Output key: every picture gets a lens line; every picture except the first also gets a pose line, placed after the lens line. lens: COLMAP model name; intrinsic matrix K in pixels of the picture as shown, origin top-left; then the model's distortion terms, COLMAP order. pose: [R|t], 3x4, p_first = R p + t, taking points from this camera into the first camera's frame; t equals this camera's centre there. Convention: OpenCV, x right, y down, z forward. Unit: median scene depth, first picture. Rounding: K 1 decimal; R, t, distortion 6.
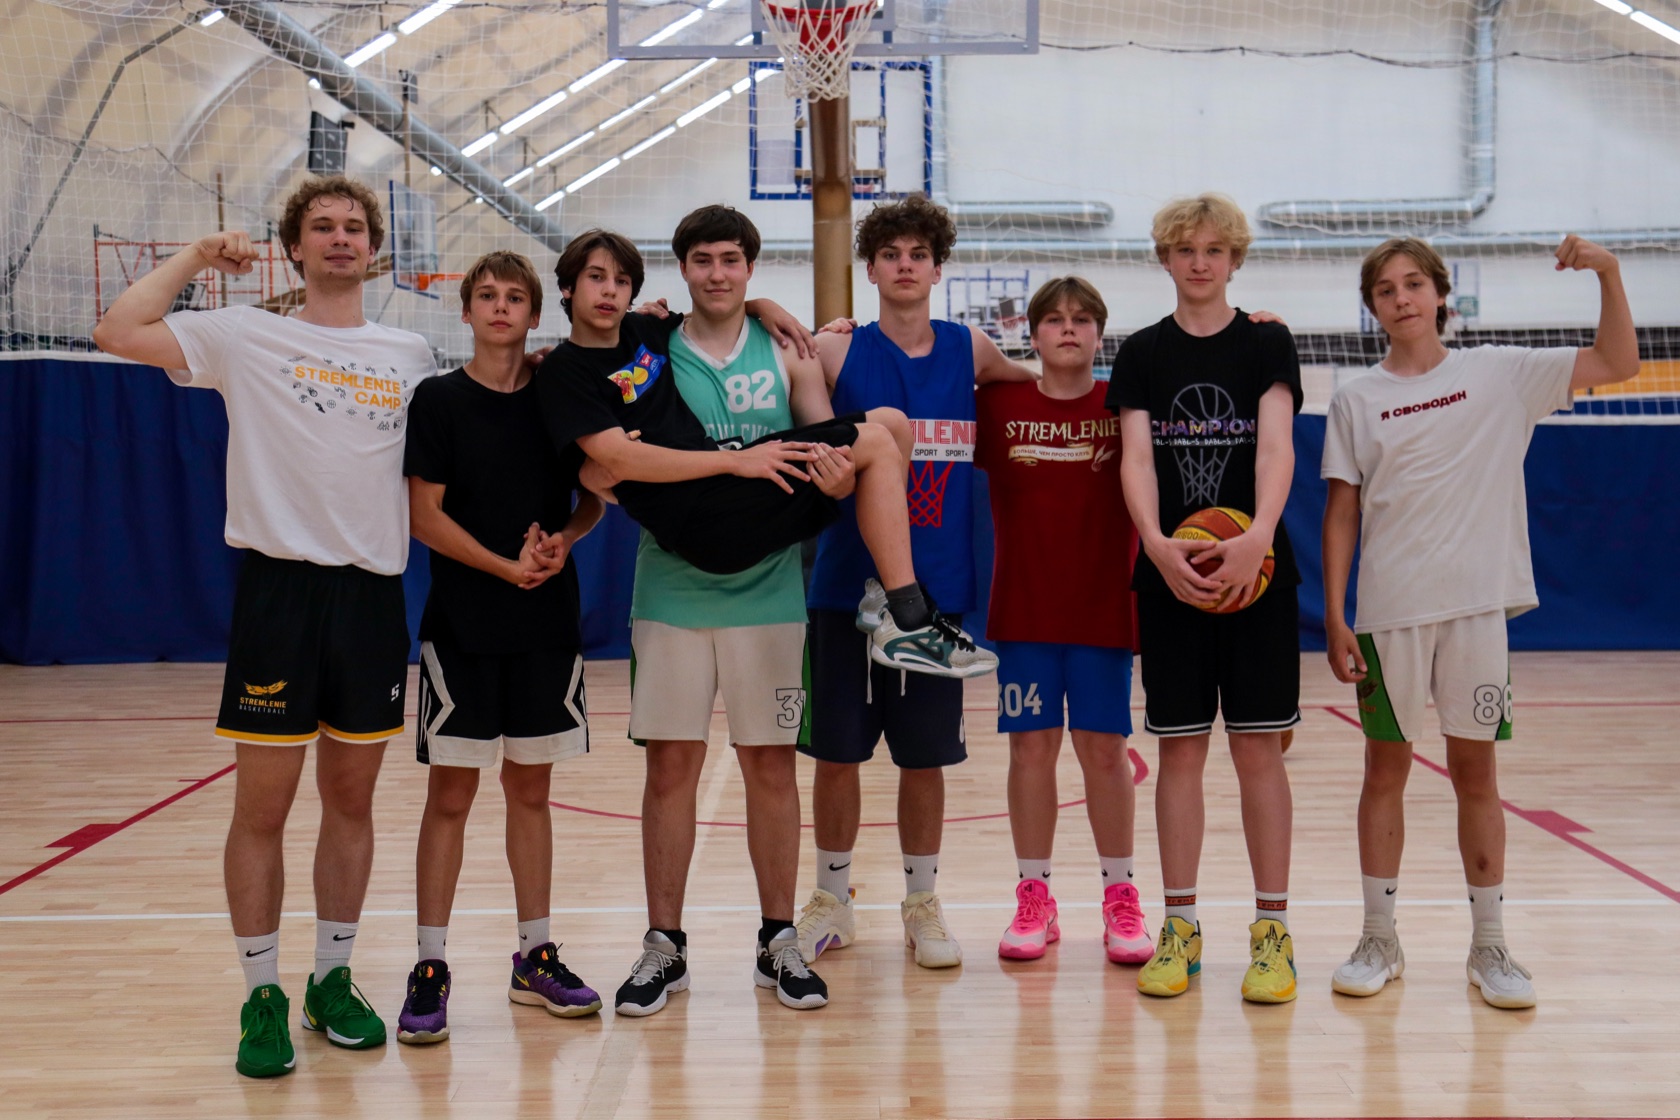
lens RADIAL K [[1666.6, 0, 840.0], [0, 1666.6, 560.0], [0, 0, 1]] dist [-0.000210, 0.003085]
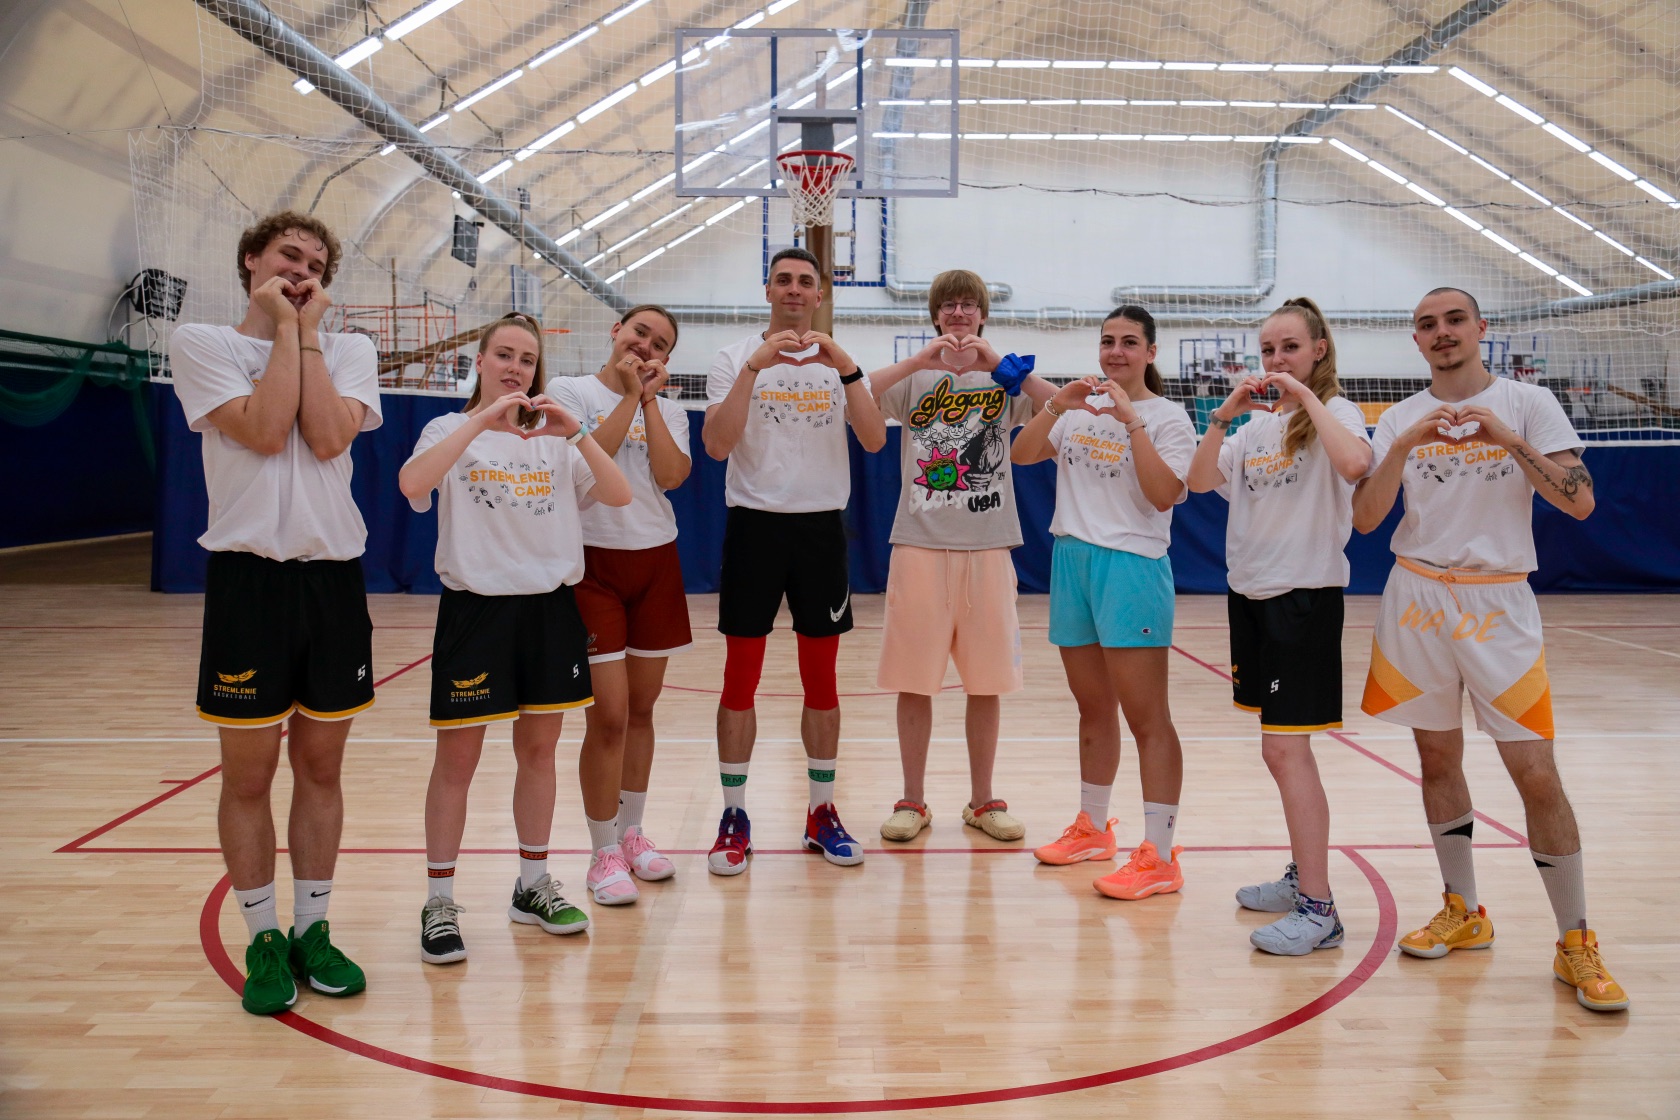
lens RADIAL K [[1569.8, 0, 840.0], [0, 1569.8, 560.0], [0, 0, 1]] dist [-0.001429, -0.001039]
pose [[0.999274, 0.011133, 0.036444, -0.031331], [-0.011160, 0.999938, 0.000545, 0.023775], [-0.036435, -0.000951, 0.999336, -0.362015]]
